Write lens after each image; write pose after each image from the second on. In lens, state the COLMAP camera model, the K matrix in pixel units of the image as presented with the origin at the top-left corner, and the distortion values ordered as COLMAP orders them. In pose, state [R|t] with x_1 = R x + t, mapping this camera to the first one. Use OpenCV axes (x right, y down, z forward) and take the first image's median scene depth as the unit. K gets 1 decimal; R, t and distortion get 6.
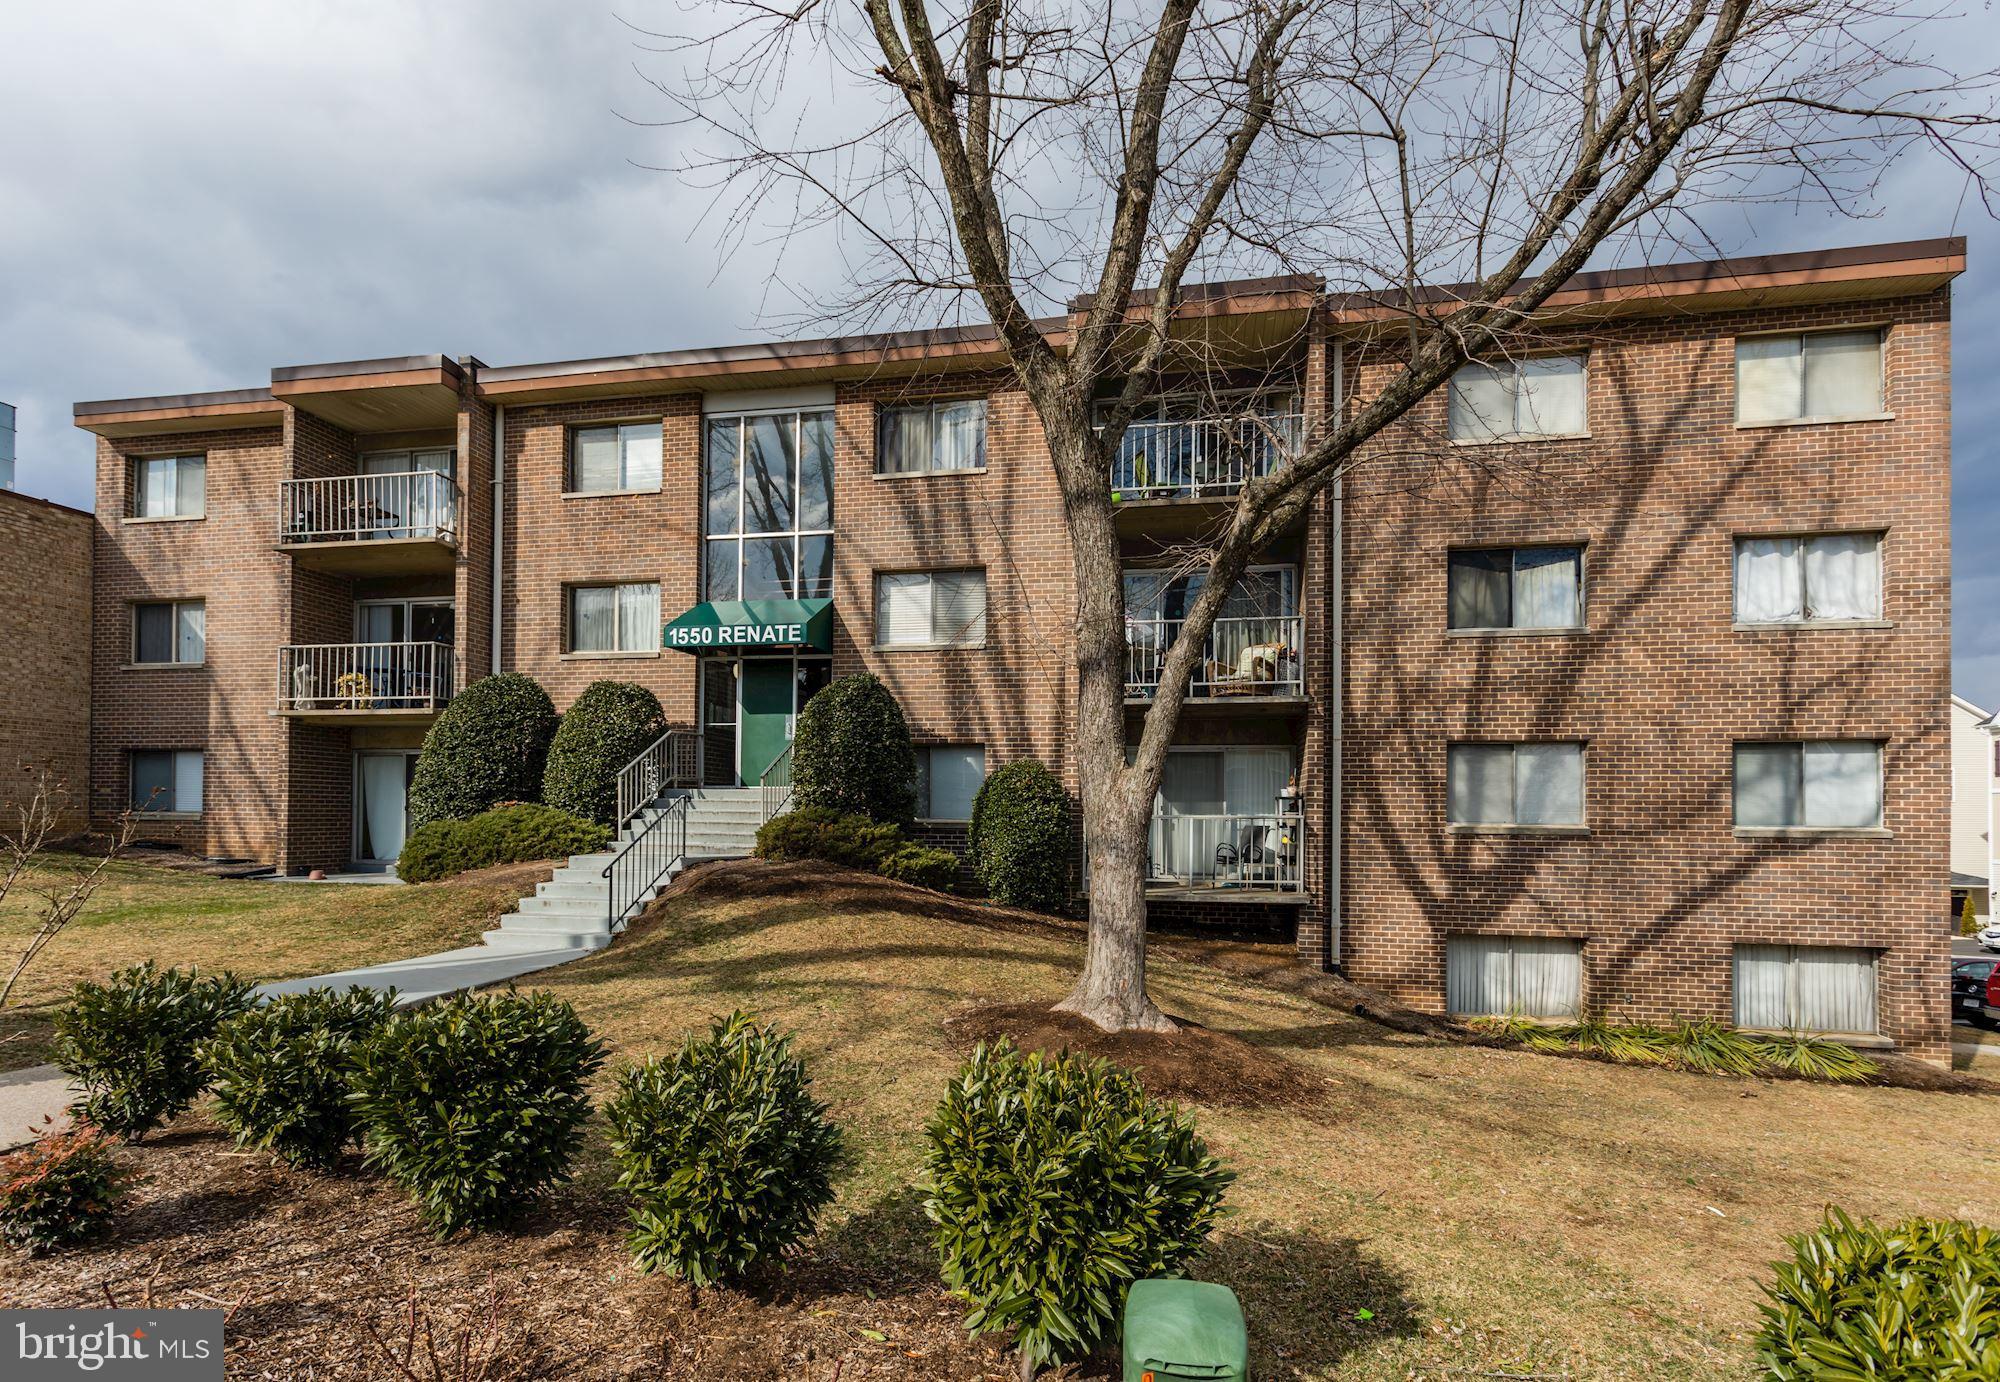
lens RADIAL K [[1073.1, 0, 956.5], [0, 1073.1, 800.5], [0, 0, 1]] dist [0.001966, 0.001227]
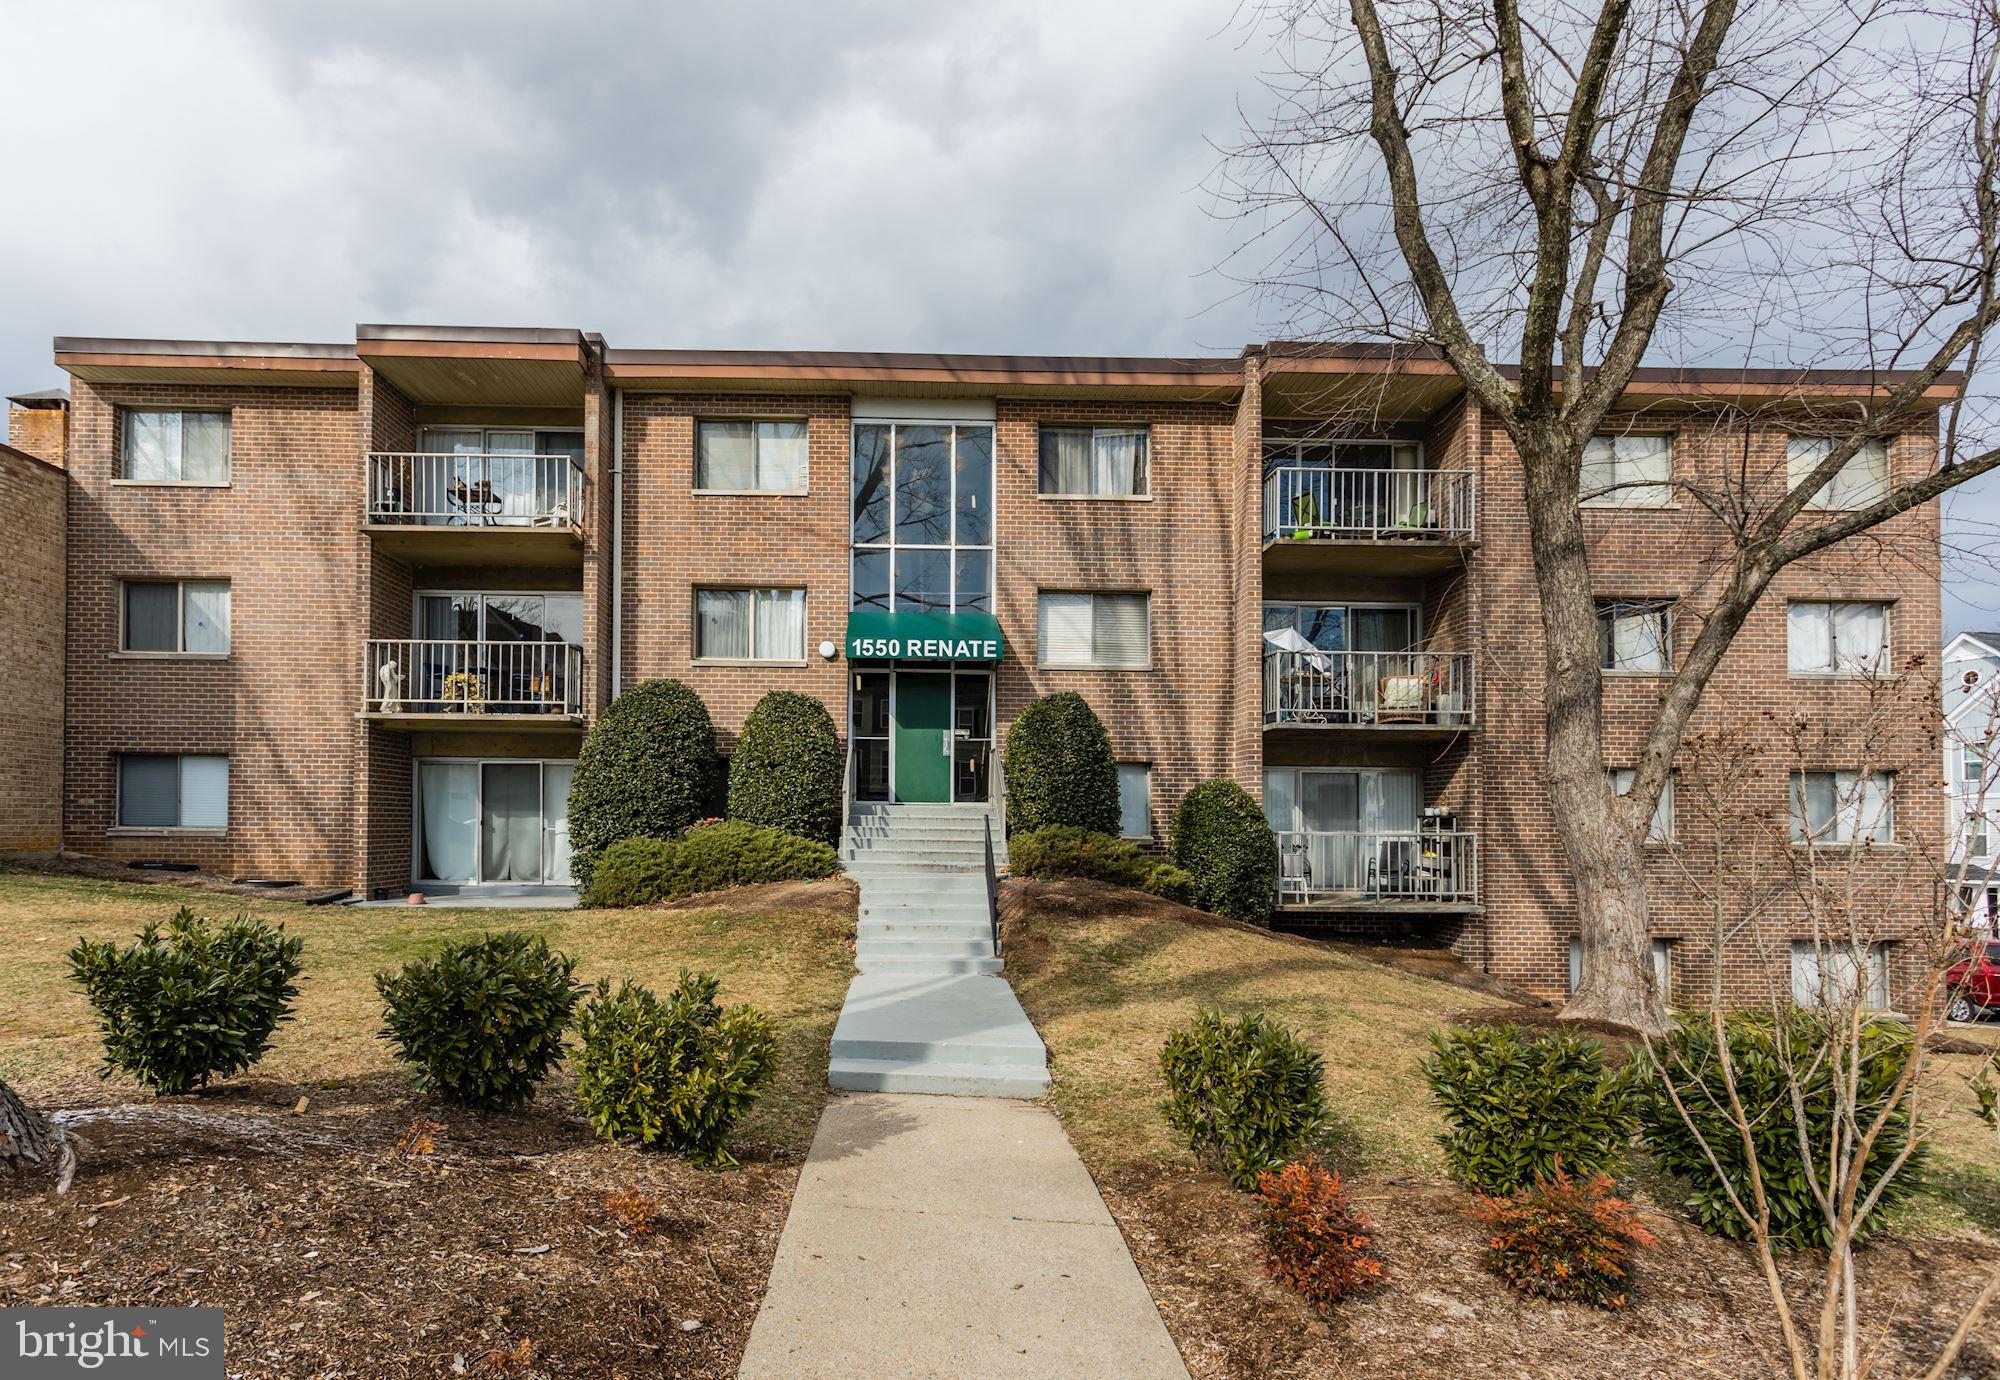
lens RADIAL K [[1073.1, 0, 956.5], [0, 1073.1, 799.5], [0, 0, 1]] dist [0.001966, 0.001227]
pose [[0.974170, 0.005915, 0.225737, -0.355579], [-0.004028, 0.999953, -0.008820, -0.006865], [-0.225778, 0.007682, 0.974148, 0.034616]]
